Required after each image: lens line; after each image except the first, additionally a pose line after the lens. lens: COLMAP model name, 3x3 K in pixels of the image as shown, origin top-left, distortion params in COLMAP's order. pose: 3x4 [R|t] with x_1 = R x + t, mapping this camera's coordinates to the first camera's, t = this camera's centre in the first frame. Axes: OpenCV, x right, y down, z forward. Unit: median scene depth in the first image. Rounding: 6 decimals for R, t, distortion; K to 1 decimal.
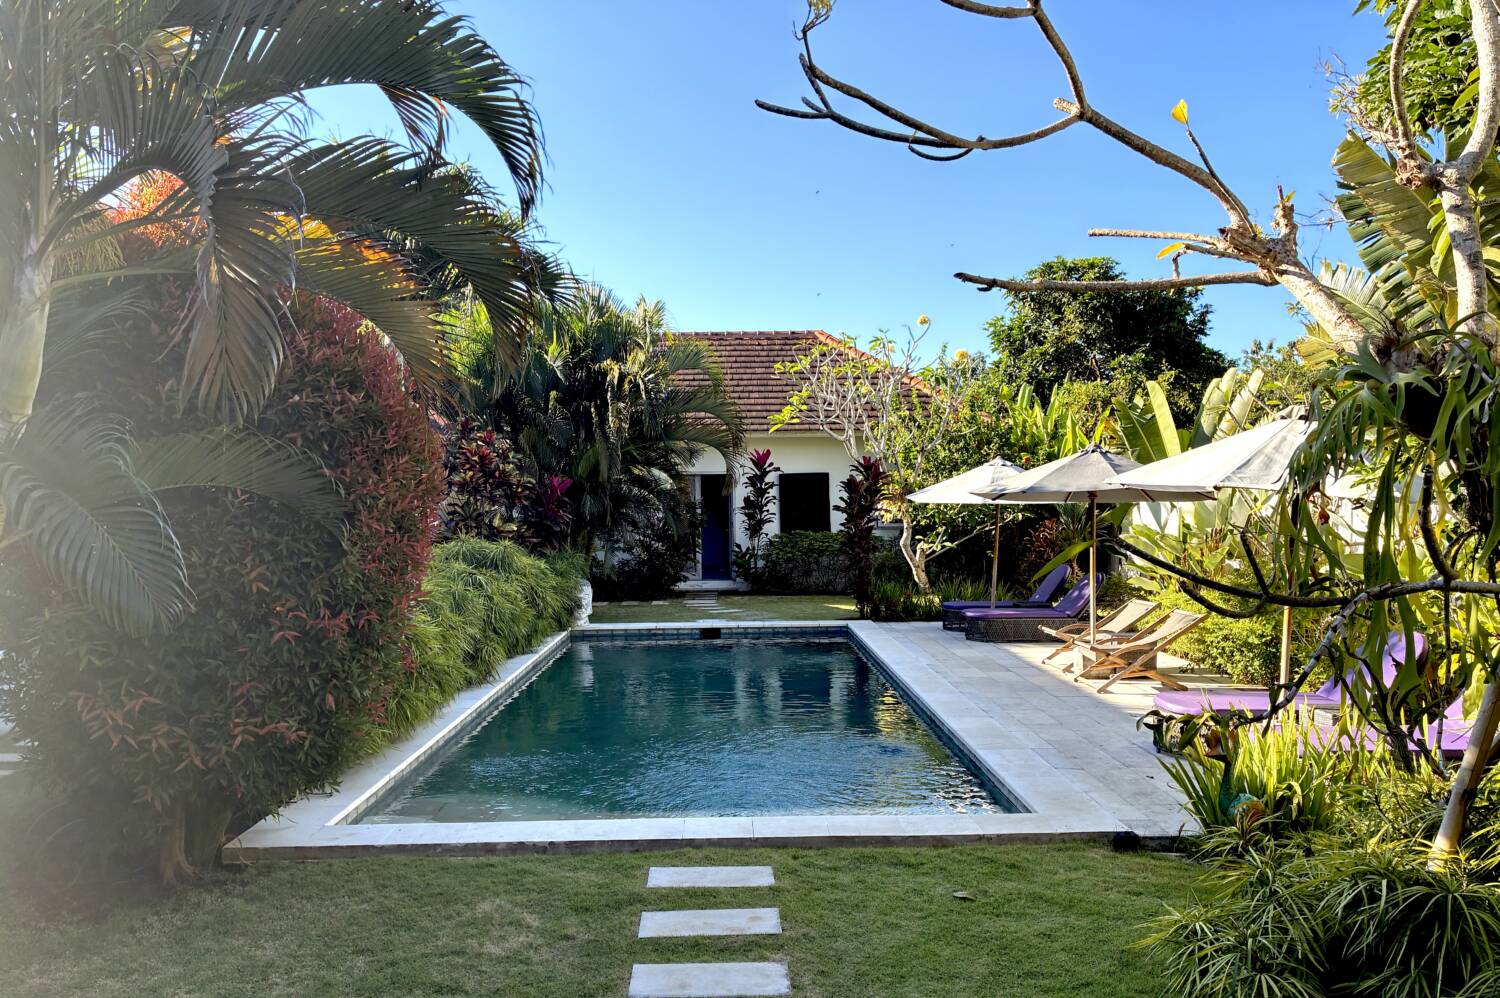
lens RADIAL K [[1153.6, 0, 765.1], [0, 1153.6, 559.9], [0, 0, 1]] dist [0.057179, -0.009651]
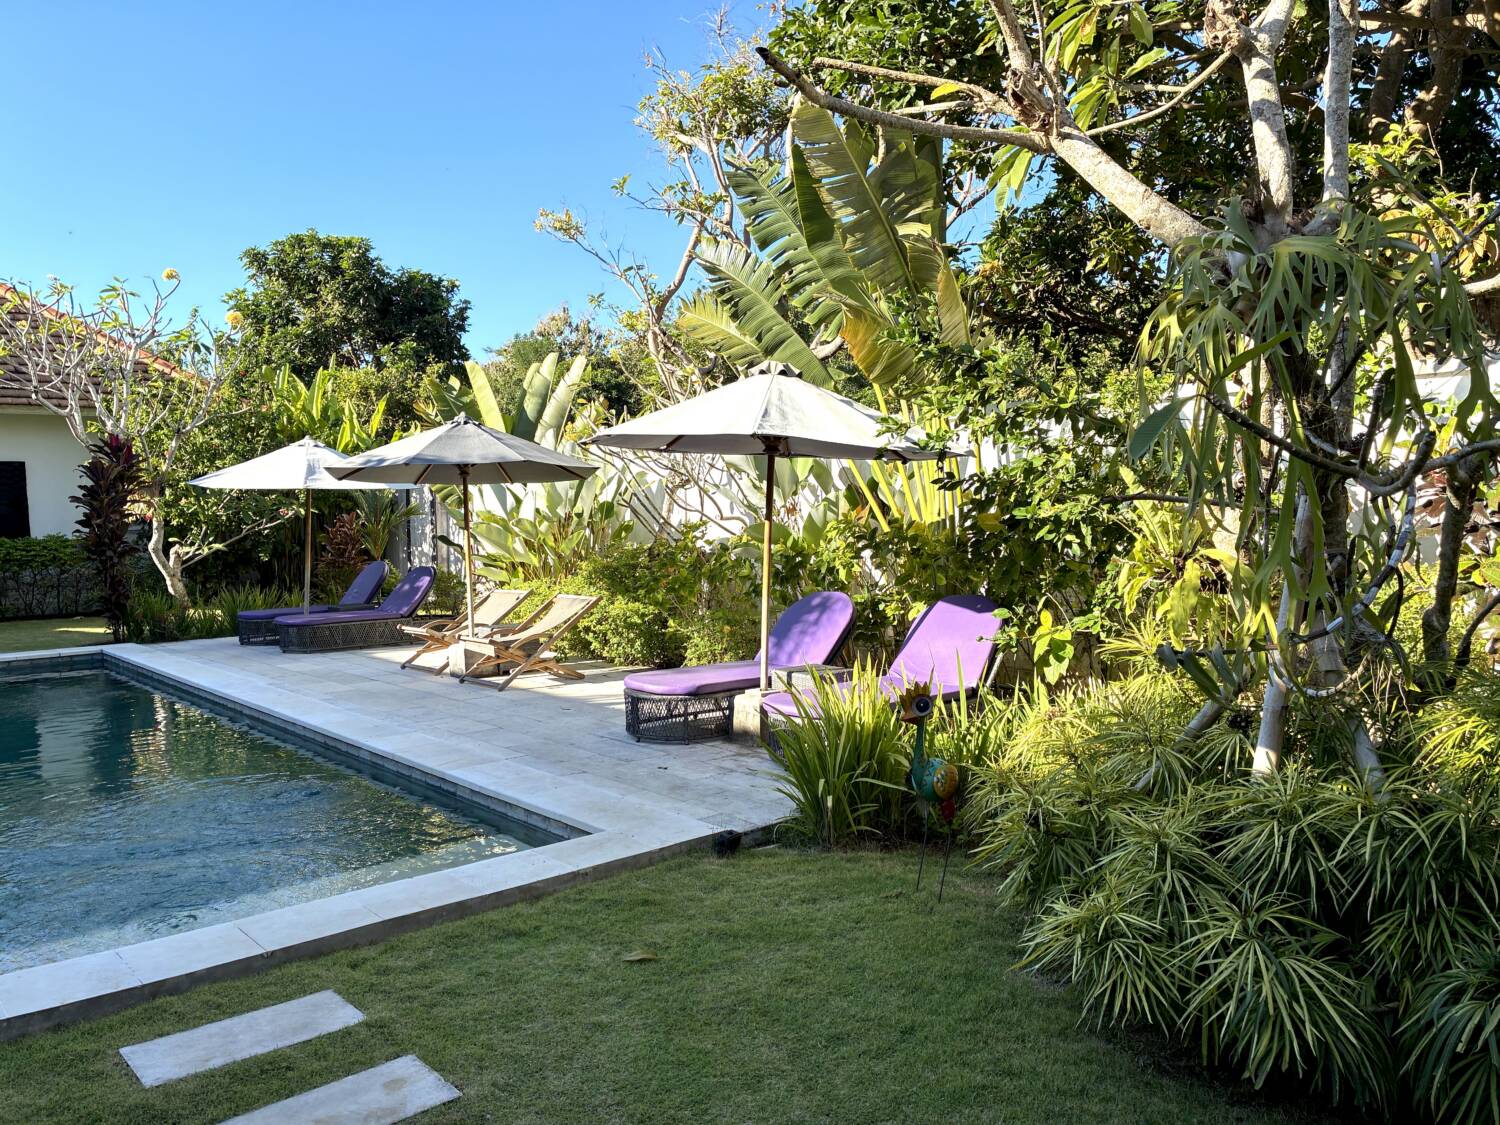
lens RADIAL K [[1146.9, 0, 750.9], [0, 1146.9, 555.5], [0, 0, 1]] dist [0.050584, -0.057659]
pose [[0.782083, -0.035663, 0.622153, -0.066357], [0.045910, 0.998945, -0.000451, 0.012429], [-0.621481, 0.028916, 0.782895, 0.117045]]
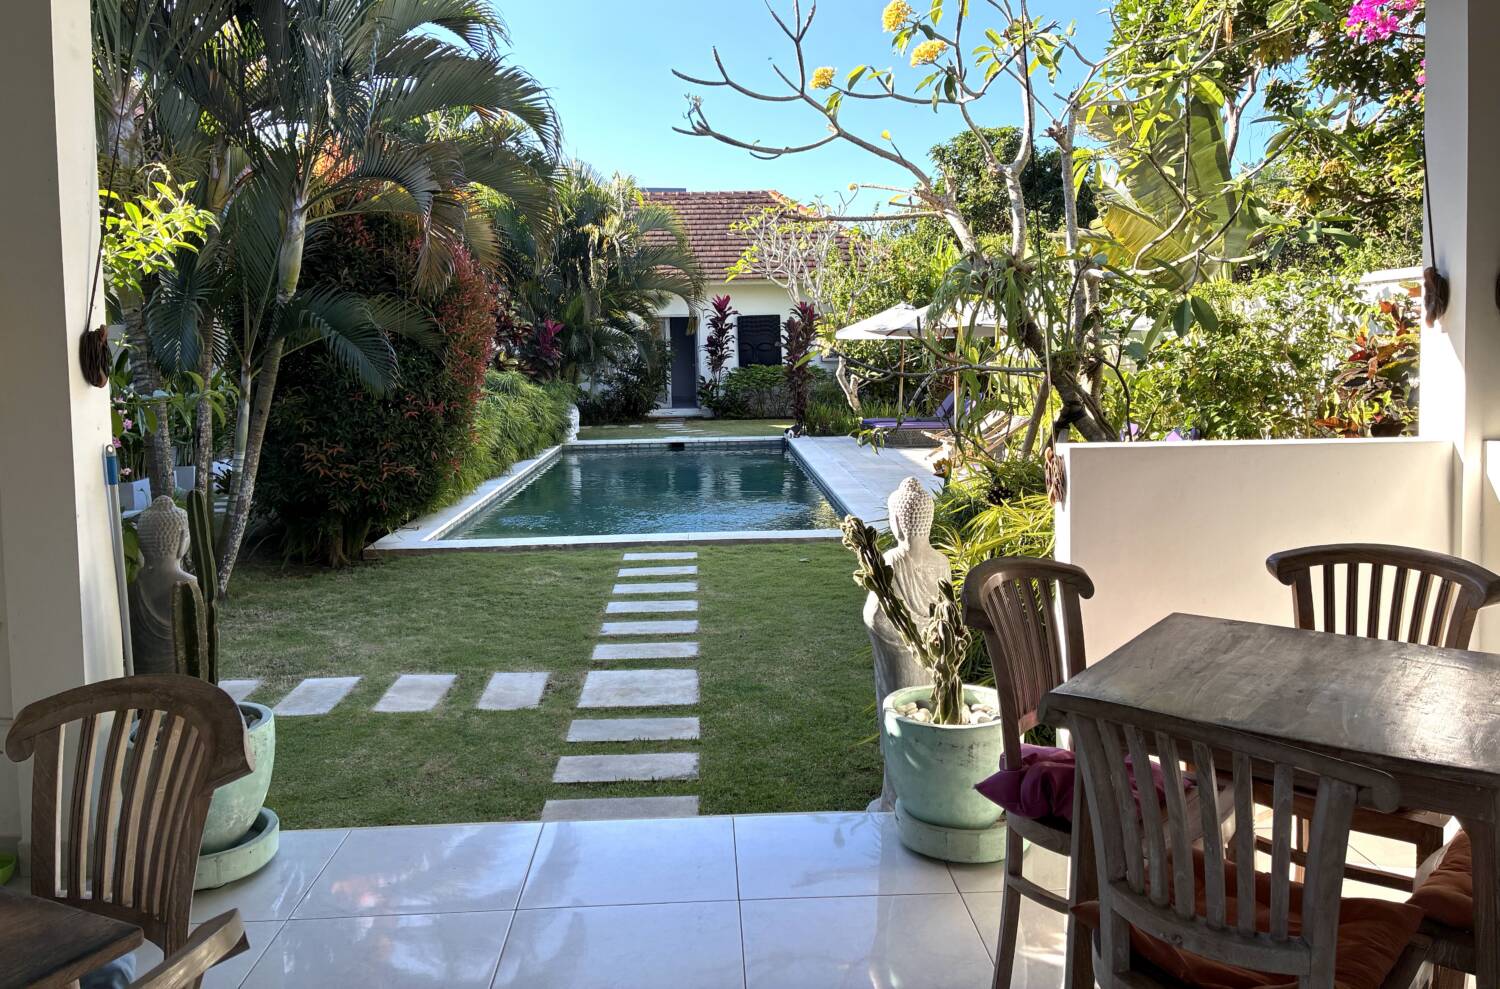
lens RADIAL K [[1153.6, 0, 756.3], [0, 1153.6, 427.9], [0, 0, 1]] dist [0.057179, -0.009651]
pose [[0.999905, -0.009982, 0.009478, 0.025644], [0.009760, 0.999684, 0.023181, 0.015010], [-0.009706, -0.023086, 0.999686, -0.221210]]
